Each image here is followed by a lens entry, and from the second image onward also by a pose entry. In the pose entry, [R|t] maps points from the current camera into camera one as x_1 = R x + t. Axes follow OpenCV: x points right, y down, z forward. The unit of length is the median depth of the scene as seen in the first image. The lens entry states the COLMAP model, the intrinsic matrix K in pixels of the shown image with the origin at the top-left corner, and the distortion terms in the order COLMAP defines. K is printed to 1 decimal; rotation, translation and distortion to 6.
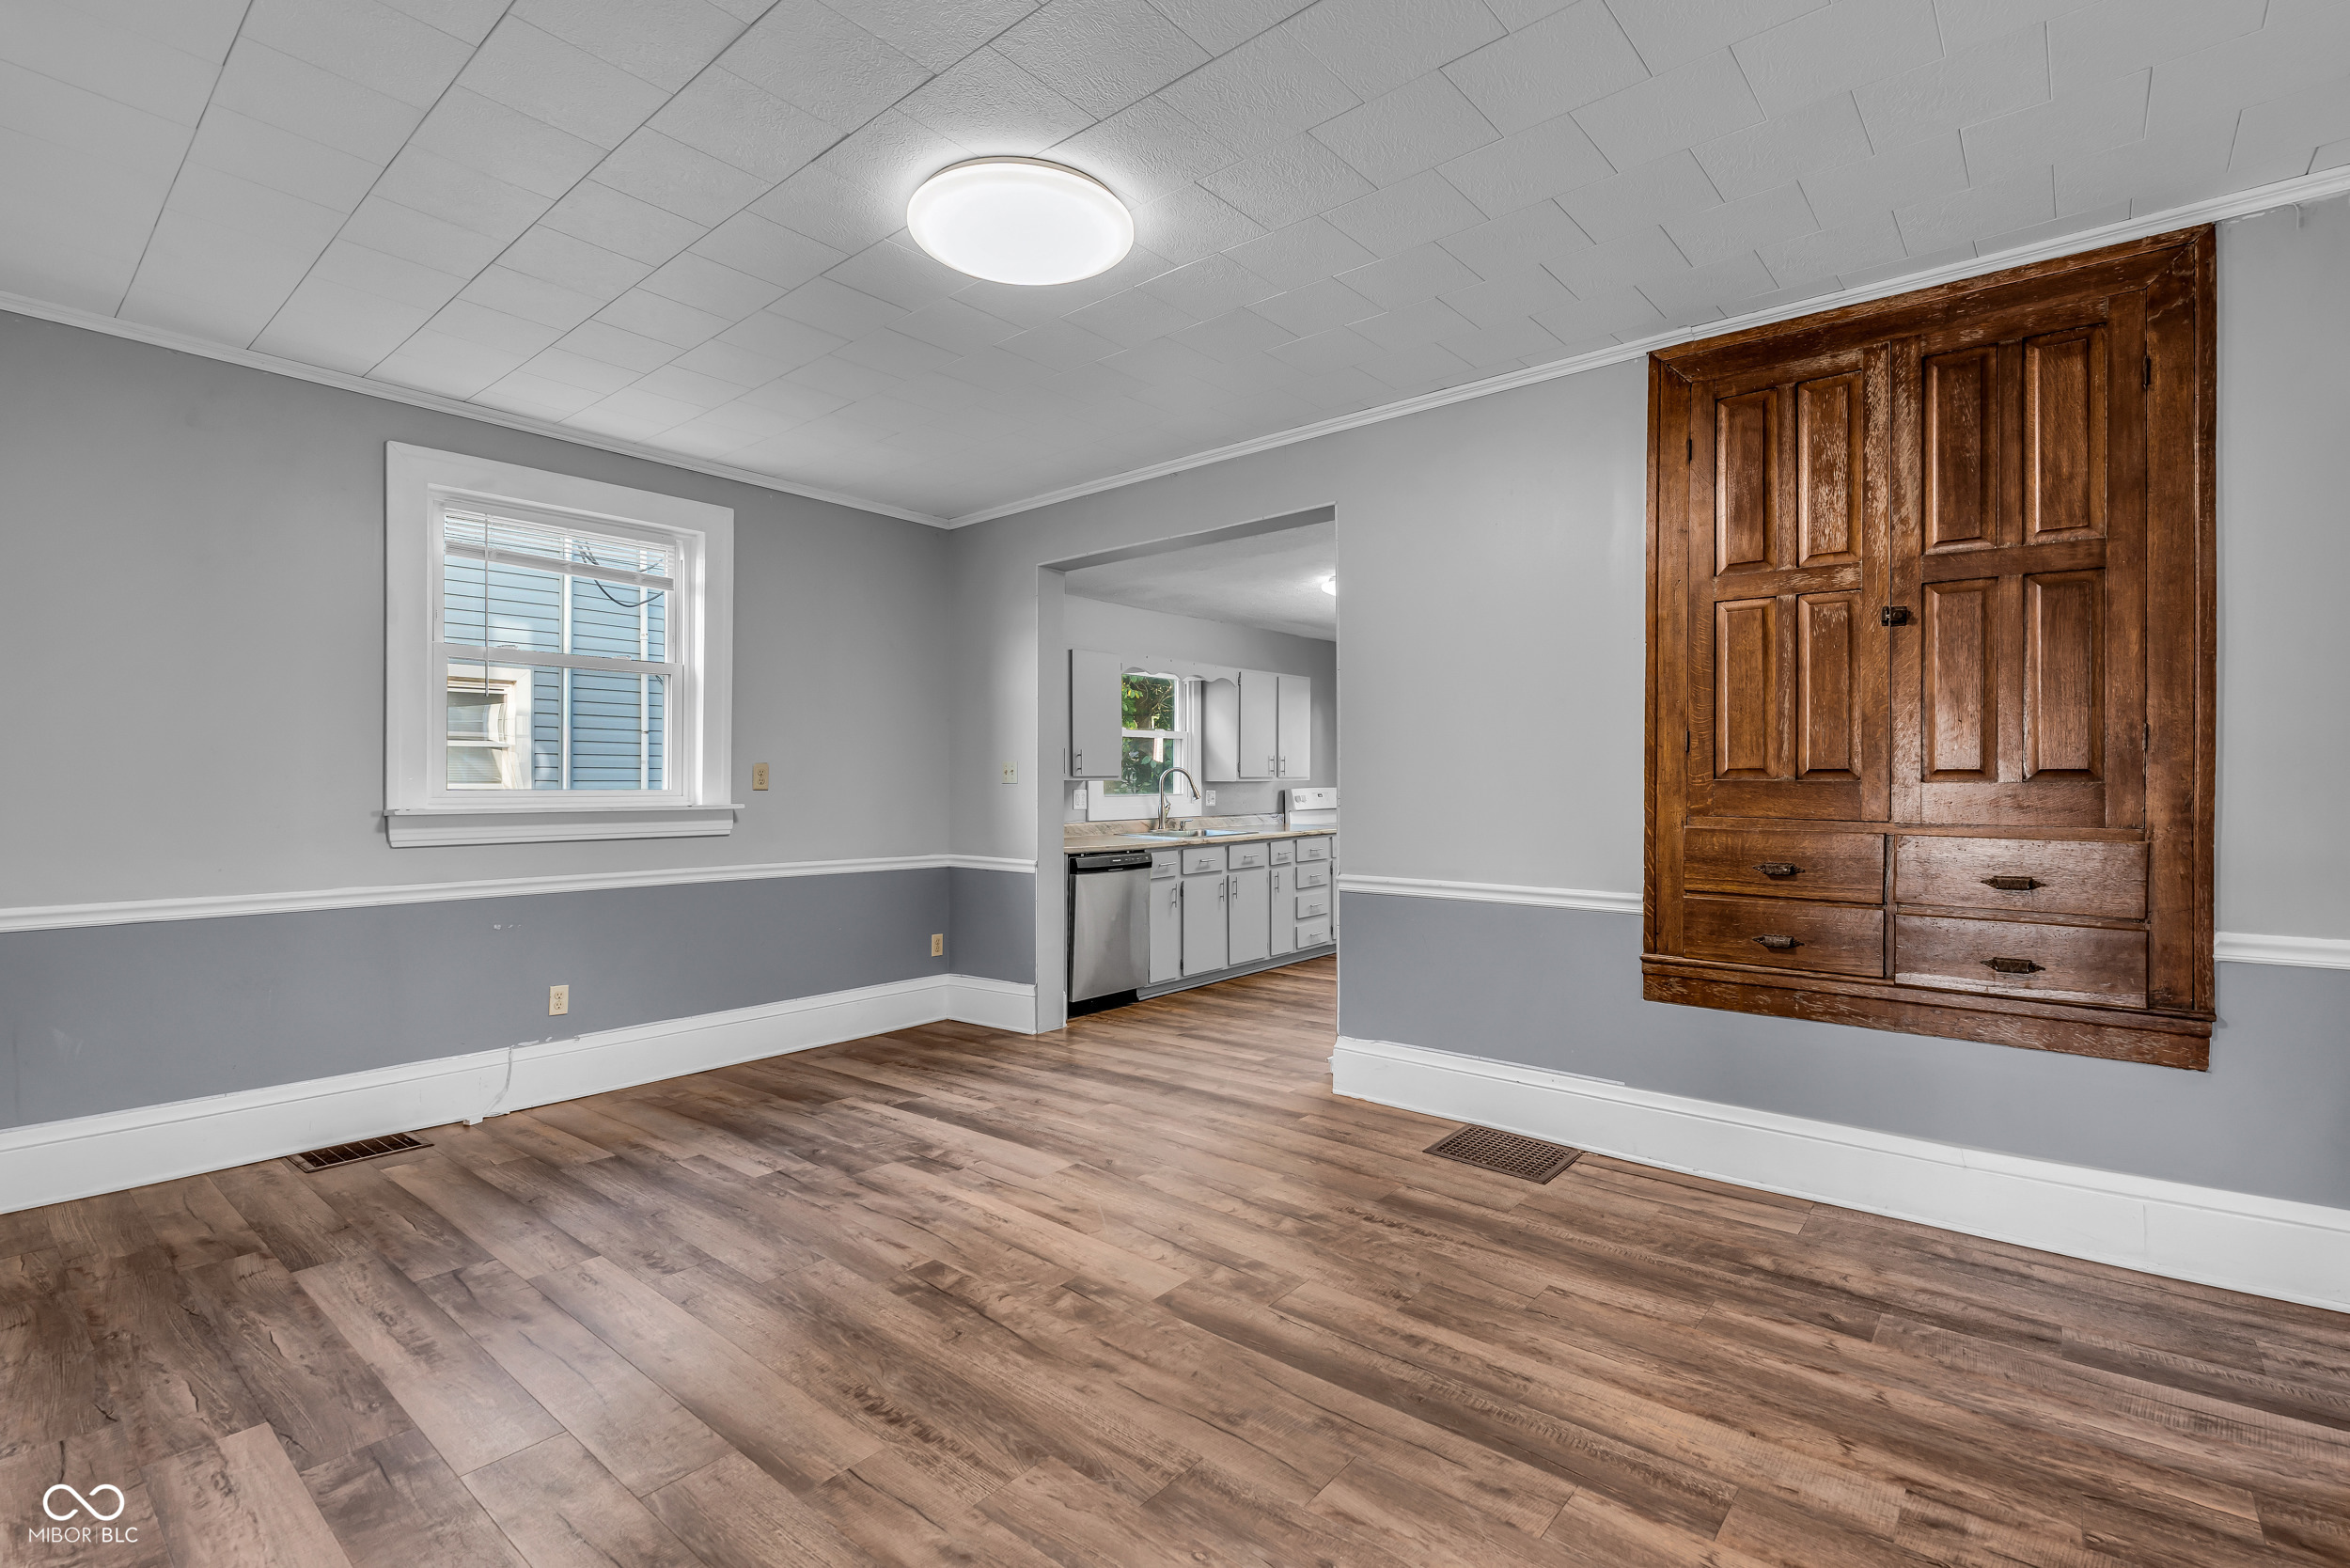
lens RADIAL K [[1066.6, 0, 1181.8], [0, 1066.6, 784.5], [0, 0, 1]] dist [-0.008974, 0.003547]
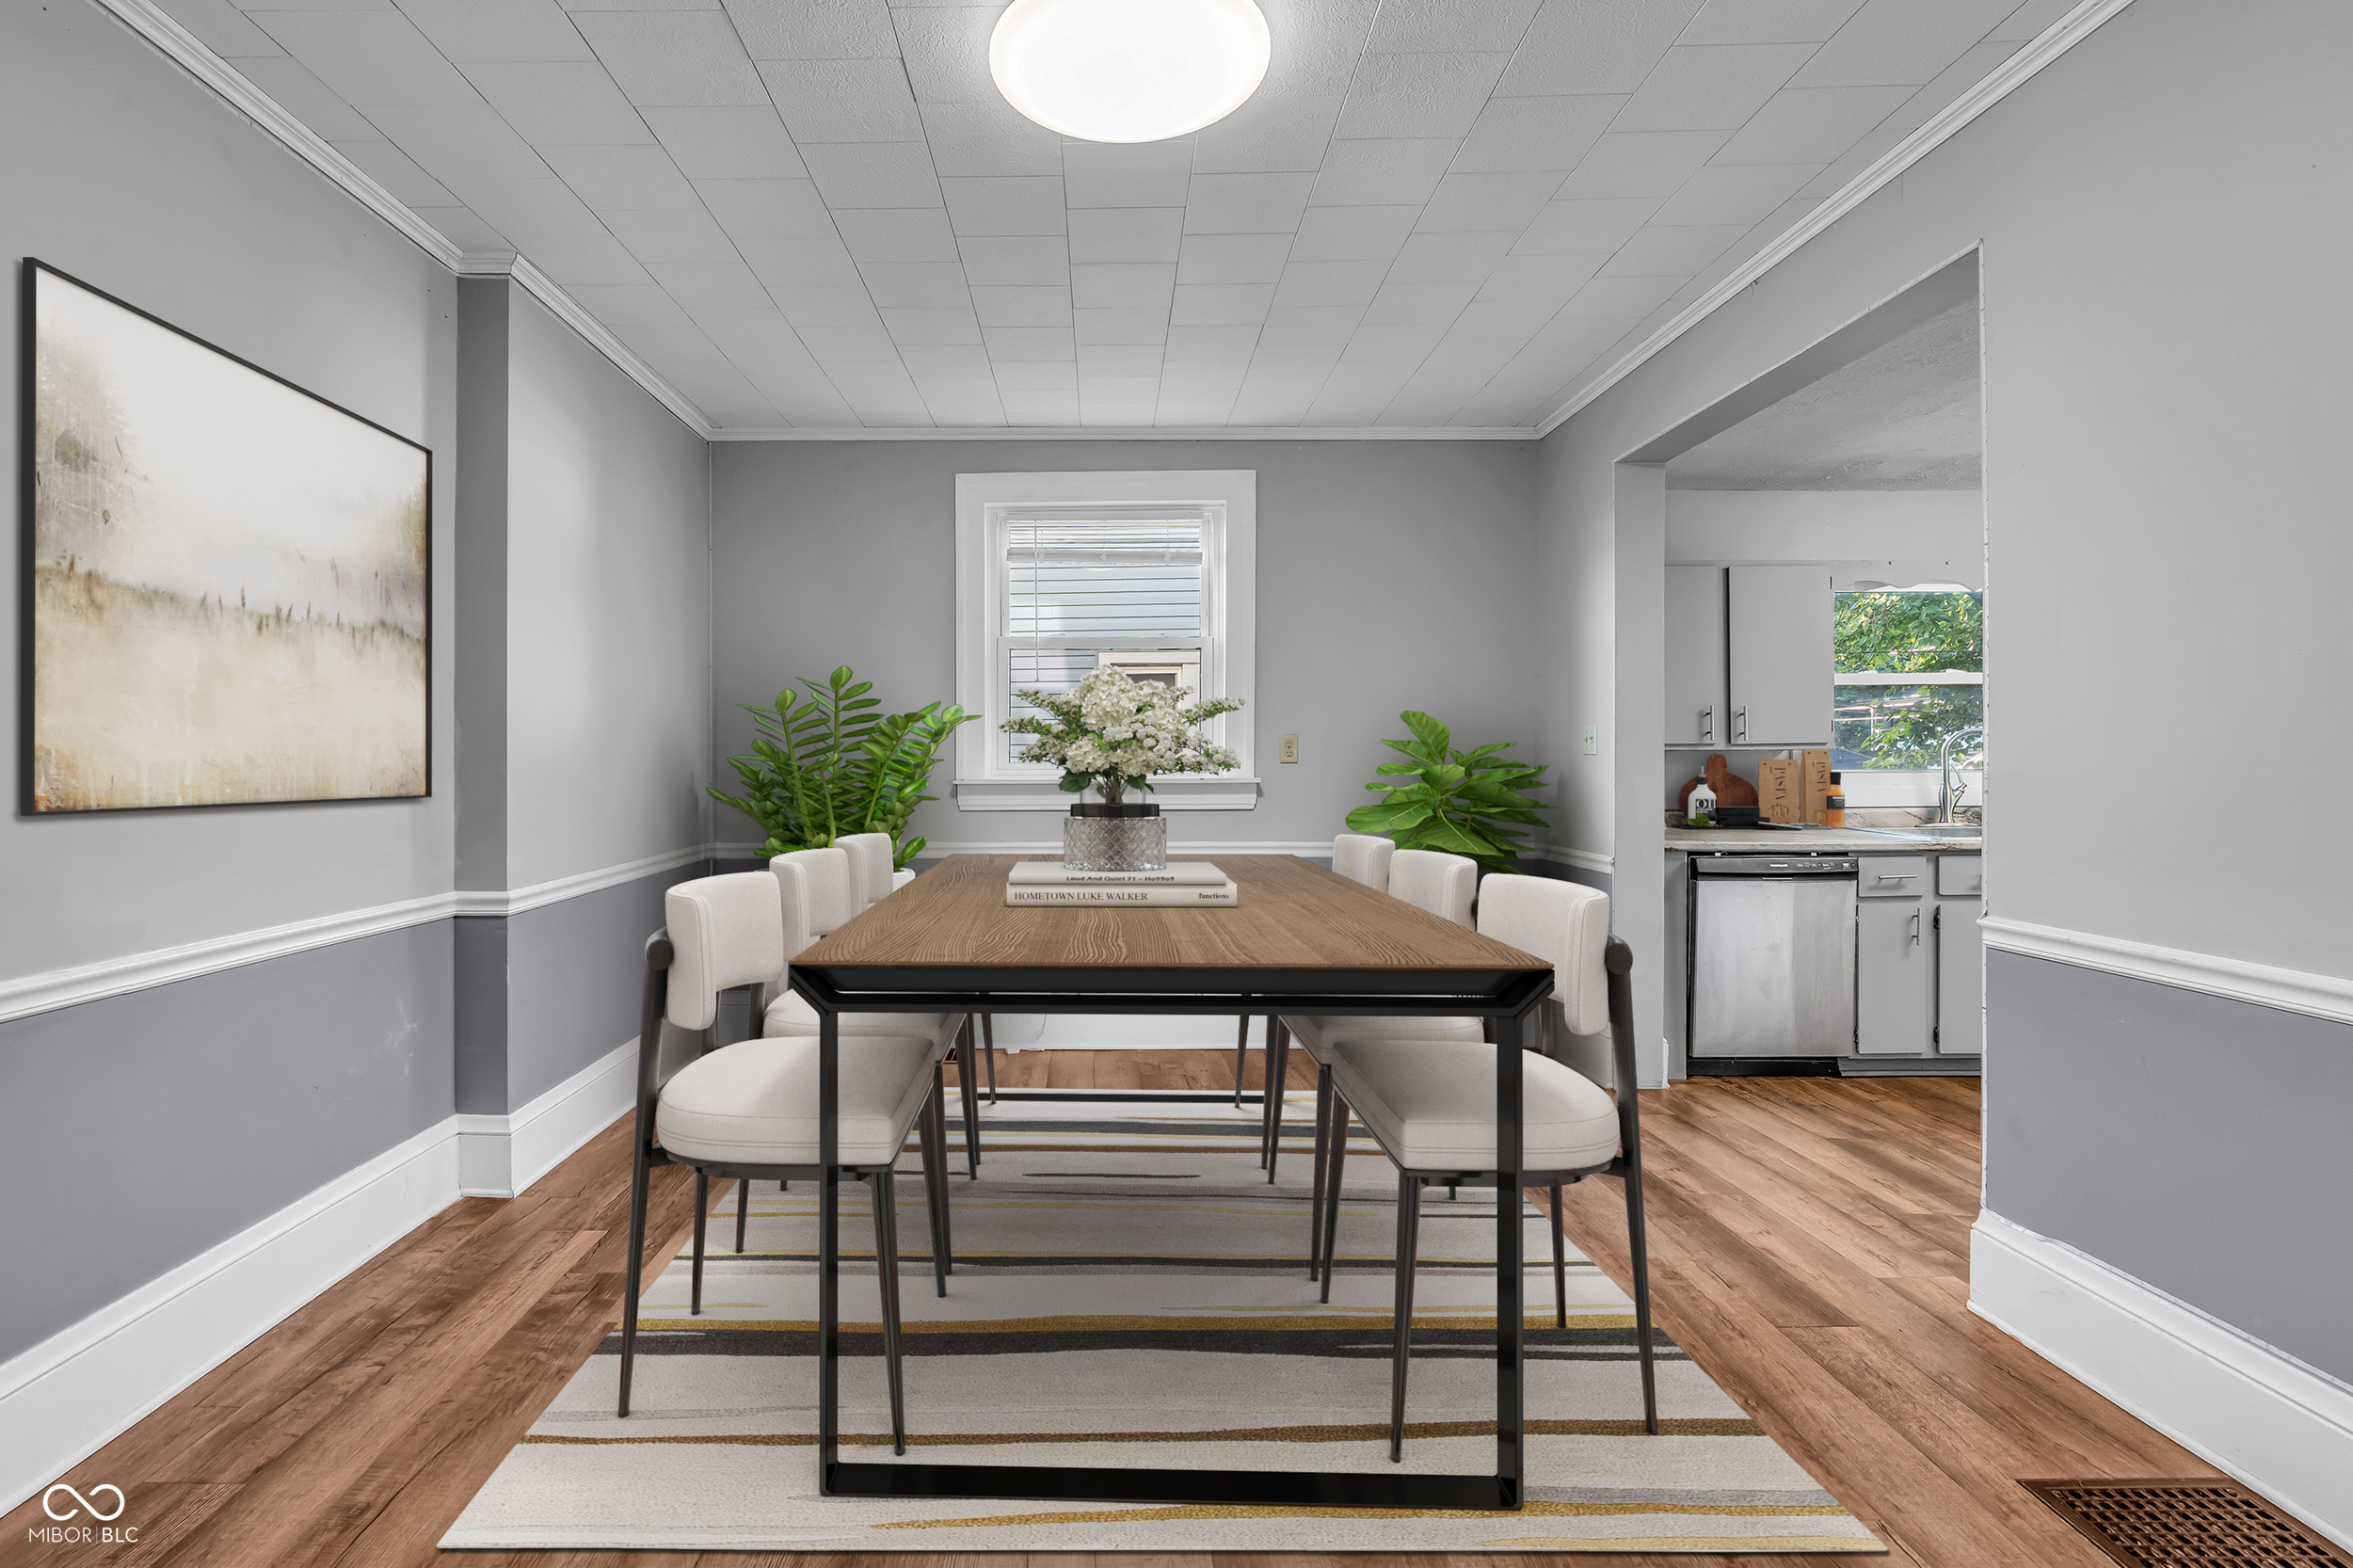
lens RADIAL K [[1121.4, 0, 1160.9], [0, 1121.4, 770.1], [0, 0, 1]] dist [0.000116, -0.000484]
pose [[0.635081, 0.004351, -0.772433, 0.419351], [0.003215, 0.999961, 0.008276, 0.004015], [0.772439, -0.007739, 0.635042, 0.394748]]
